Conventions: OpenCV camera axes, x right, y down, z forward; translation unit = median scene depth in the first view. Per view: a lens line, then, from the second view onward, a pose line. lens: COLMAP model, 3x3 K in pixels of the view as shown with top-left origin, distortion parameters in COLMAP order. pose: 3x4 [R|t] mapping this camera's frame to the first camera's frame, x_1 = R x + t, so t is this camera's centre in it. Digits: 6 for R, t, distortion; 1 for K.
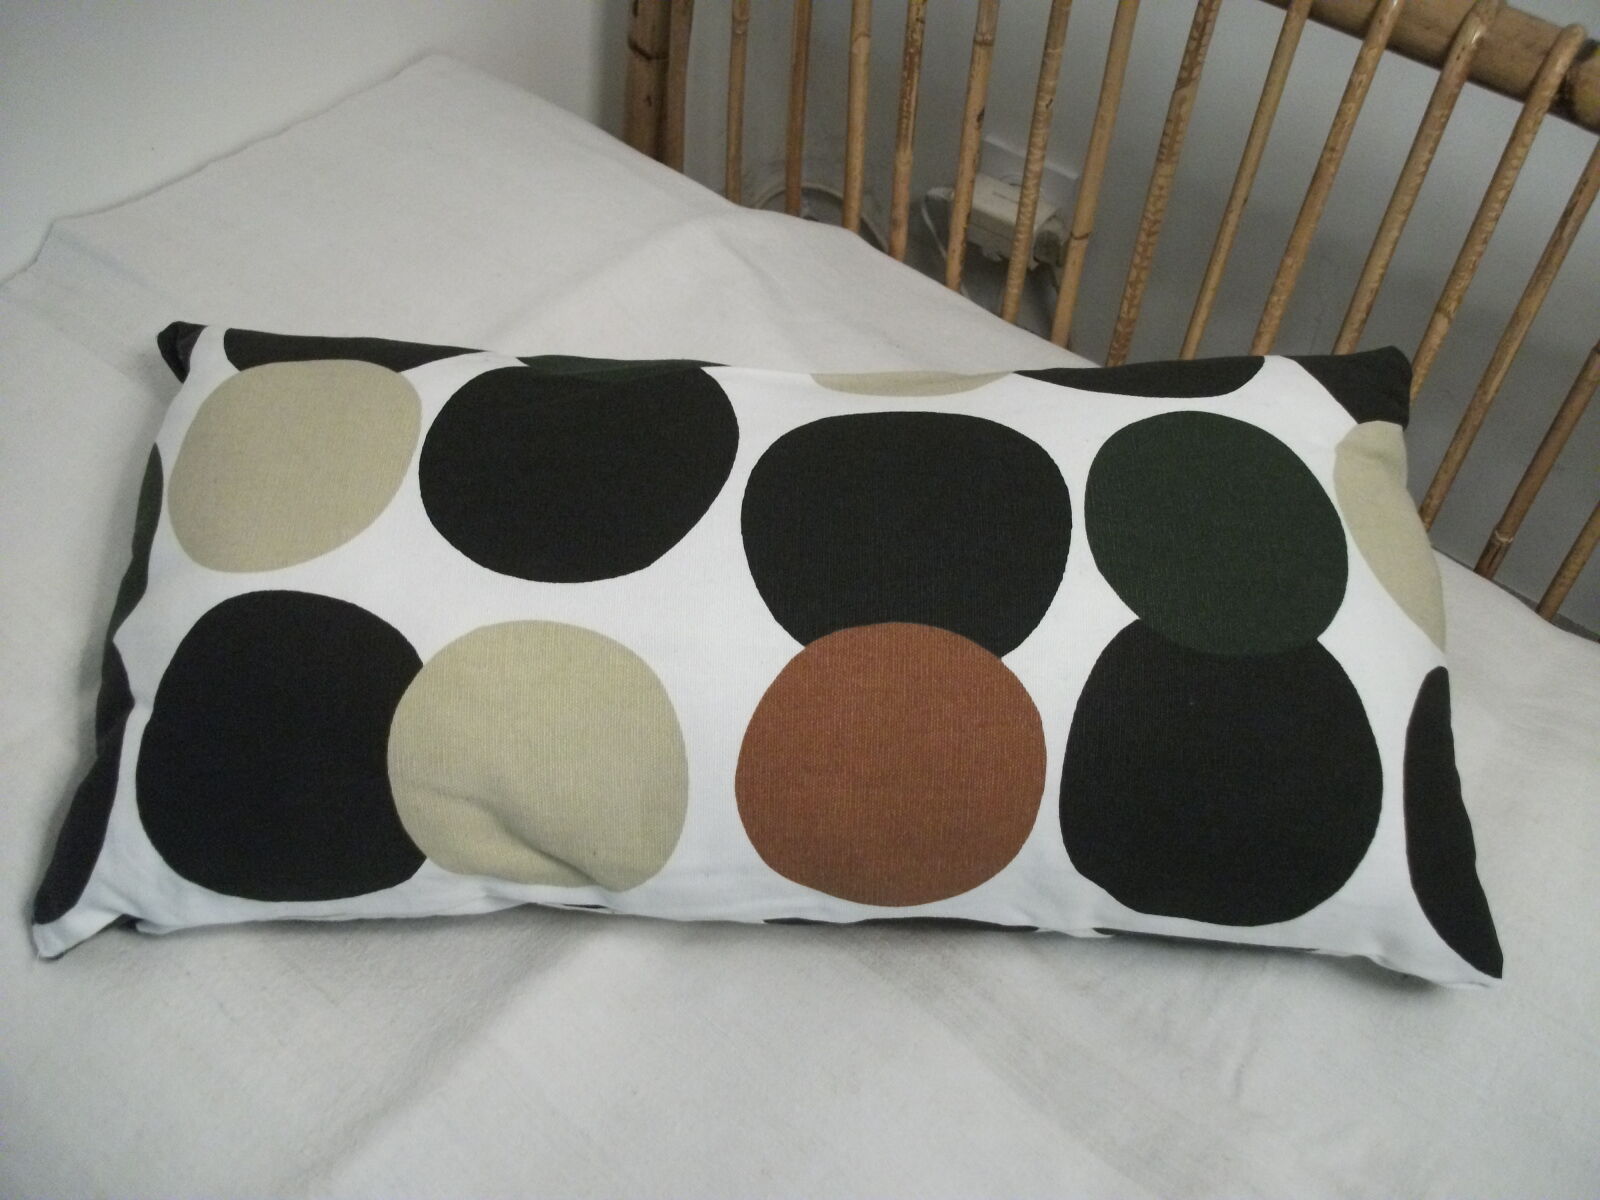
lens RADIAL K [[1541.0, 0, 810.3], [0, 1541.0, 601.2], [0, 0, 1]] dist [-0.103670, 0.000000]
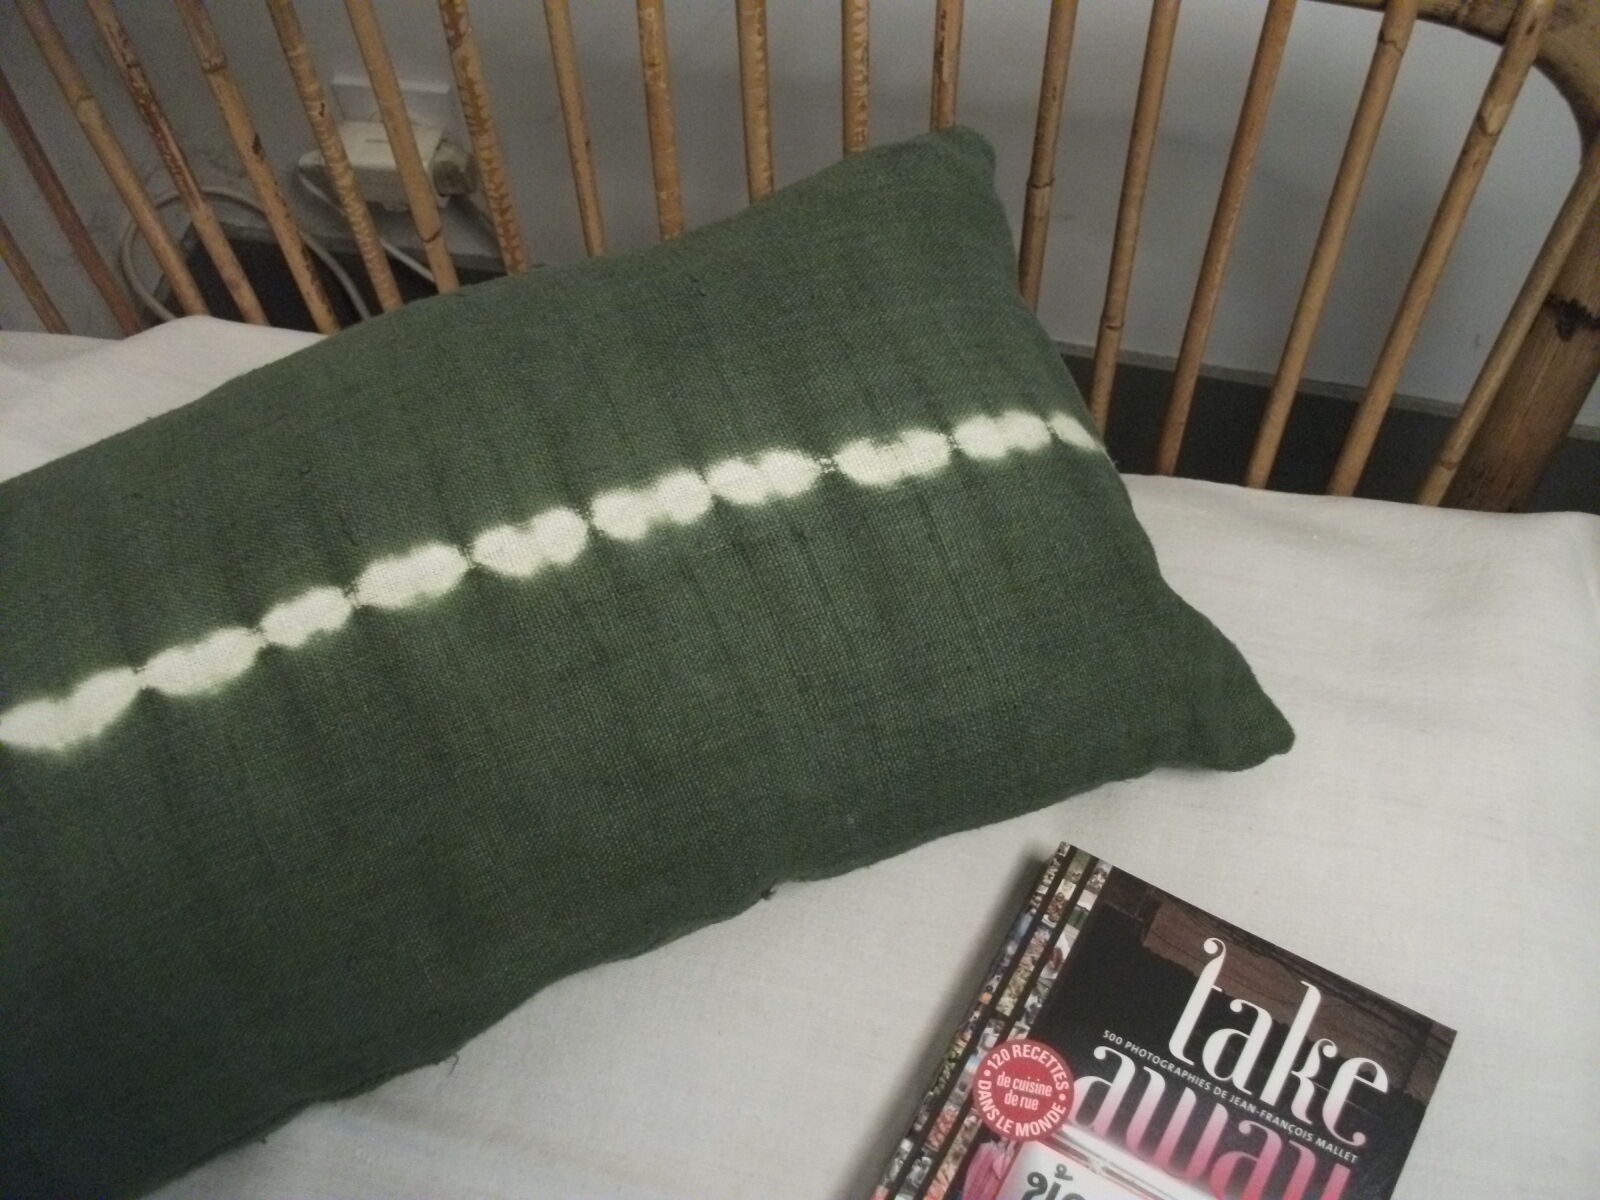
lens RADIAL K [[1541.0, 0, 795.3], [0, 1541.0, 605.7], [0, 0, 1]] dist [-0.103670, 0.000000]
pose [[0.904057, -0.403607, 0.140650, 0.166607], [0.376362, 0.907698, 0.185569, -0.143602], [-0.202565, -0.114830, 0.972513, 0.141350]]
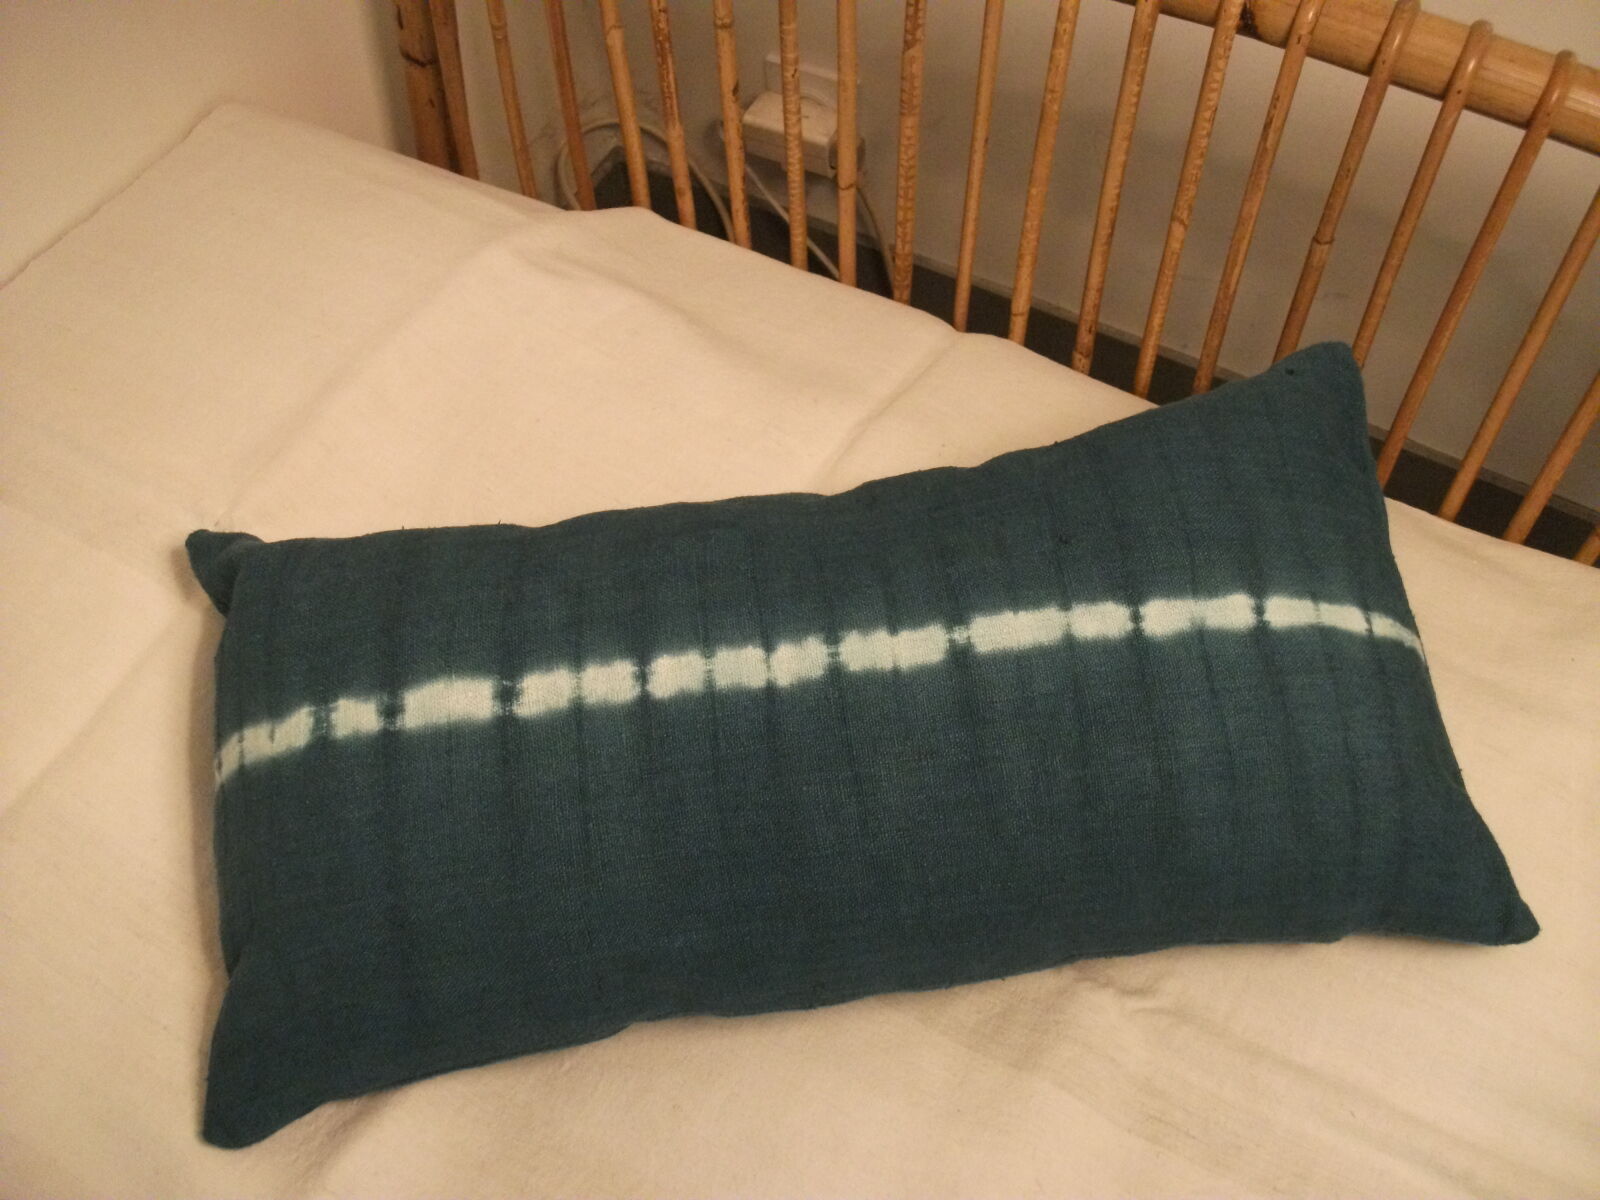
lens RADIAL K [[1541.0, 0, 806.9], [0, 1541.0, 596.0], [0, 0, 1]] dist [-0.103670, 0.000000]
pose [[0.984526, -0.172722, 0.029585, 0.071479], [0.168109, 0.978582, 0.118811, -0.094805], [-0.049472, -0.111999, 0.992476, -0.102022]]
